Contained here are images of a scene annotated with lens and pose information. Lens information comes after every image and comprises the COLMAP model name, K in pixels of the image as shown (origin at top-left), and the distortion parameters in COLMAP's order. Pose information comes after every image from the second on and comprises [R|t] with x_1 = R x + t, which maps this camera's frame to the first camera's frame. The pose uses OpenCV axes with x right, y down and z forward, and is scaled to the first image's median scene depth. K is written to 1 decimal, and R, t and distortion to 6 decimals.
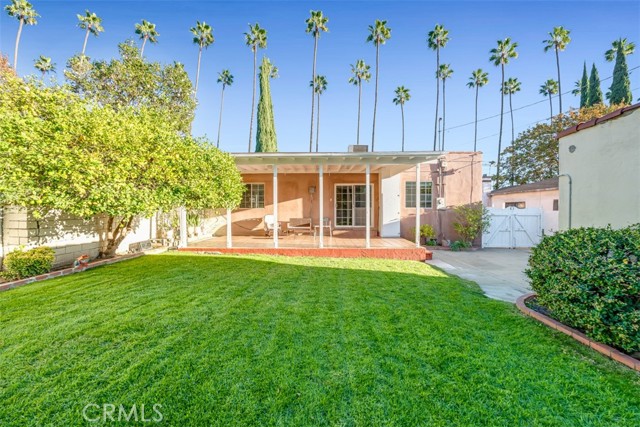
lens RADIAL K [[284.9, 0, 317.3], [0, 284.9, 214.7], [0, 0, 1]] dist [-0.007988, -0.000434]
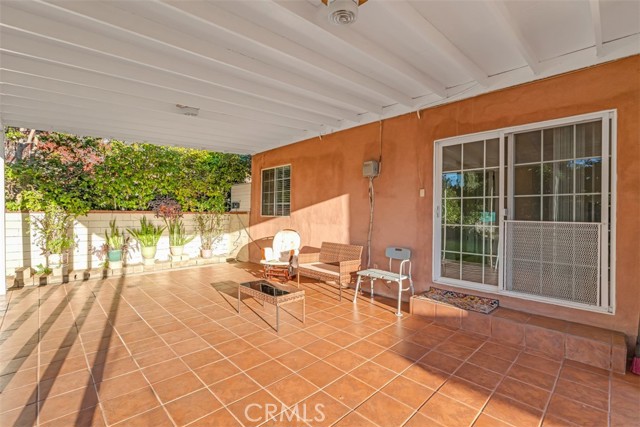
lens RADIAL K [[284.9, 0, 322.5], [0, 284.9, 214.5], [0, 0, 1]] dist [-0.007988, -0.000434]
pose [[0.715823, 0.009866, -0.698212, 0.075509], [-0.021082, 0.999750, -0.007487, -0.009588], [0.697963, 0.020079, 0.715852, 0.276824]]
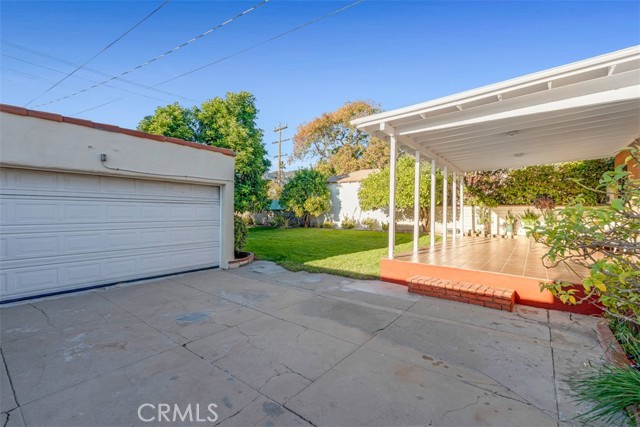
lens RADIAL K [[284.9, 0, 320.2], [0, 284.9, 213.5], [0, 0, 1]] dist [-0.007988, -0.000434]
pose [[-0.593527, -0.002299, -0.804811, 0.268121], [-0.022516, 0.999652, 0.013749, 0.000238], [0.804499, 0.026281, -0.593372, 0.334200]]
